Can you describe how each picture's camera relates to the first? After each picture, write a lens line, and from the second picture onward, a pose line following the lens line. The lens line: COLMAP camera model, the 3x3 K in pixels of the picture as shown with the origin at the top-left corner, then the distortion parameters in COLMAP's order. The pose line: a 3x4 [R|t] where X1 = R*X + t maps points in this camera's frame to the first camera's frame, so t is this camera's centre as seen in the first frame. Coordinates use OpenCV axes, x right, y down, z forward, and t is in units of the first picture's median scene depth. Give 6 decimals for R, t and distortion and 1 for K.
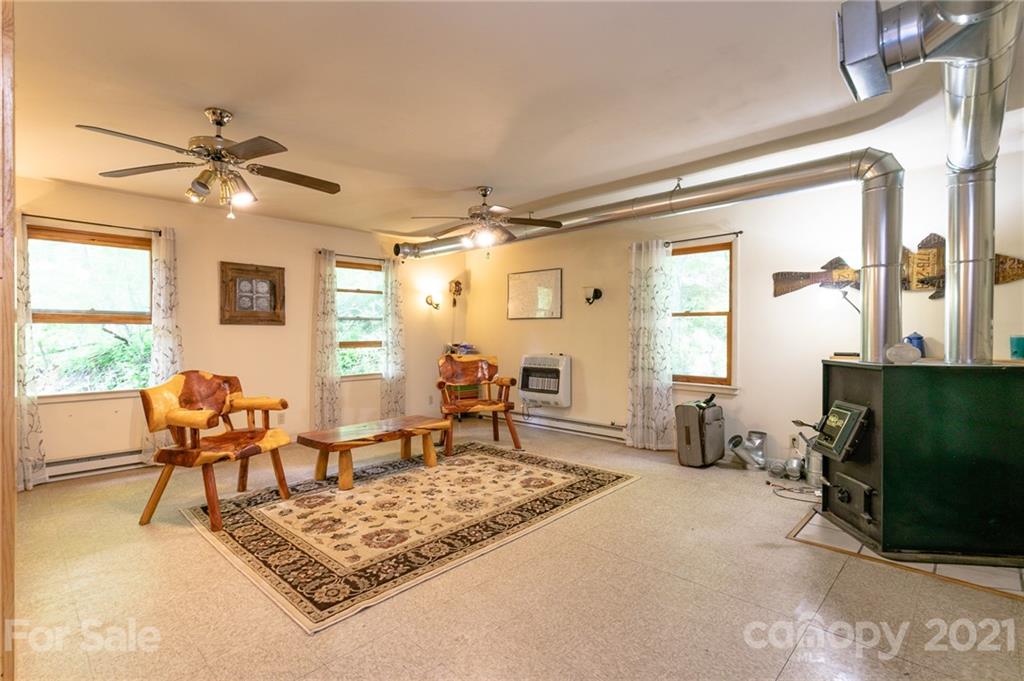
lens RADIAL K [[490.4, 0, 488.8], [0, 490.4, 339.9], [0, 0, 1]] dist [0.002328, 0.001260]
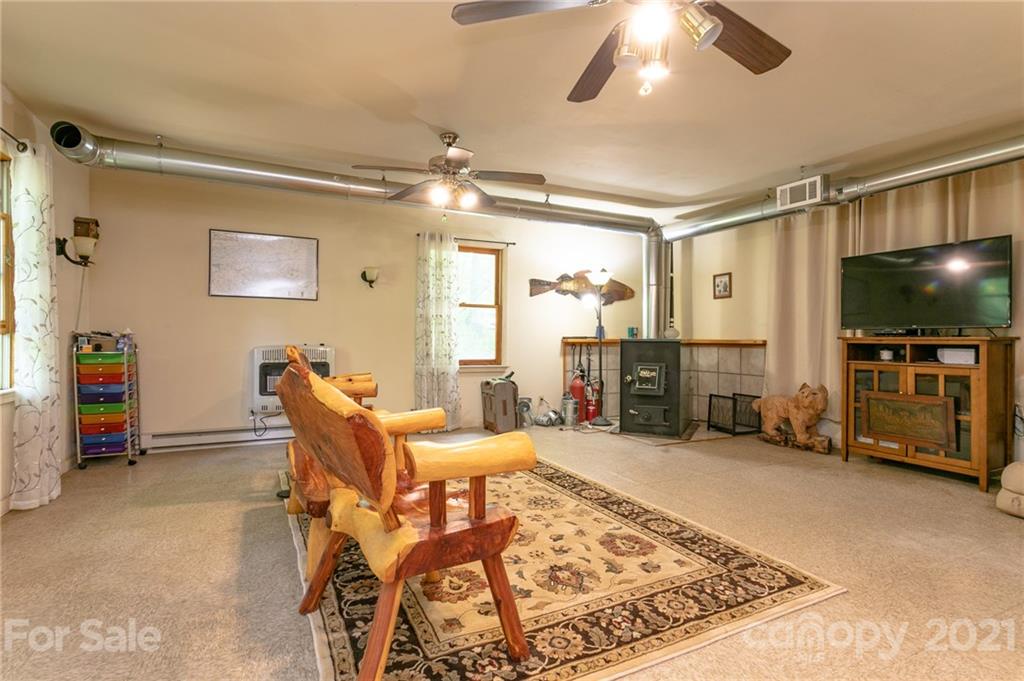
lens RADIAL K [[490.4, 0, 510.3], [0, 490.4, 340.0], [0, 0, 1]] dist [0.002328, 0.001260]
pose [[0.331520, -0.001277, 0.943448, -1.011320], [0.003653, 0.999993, 0.000070, 0.045290], [-0.943441, 0.003424, 0.331522, 0.850545]]
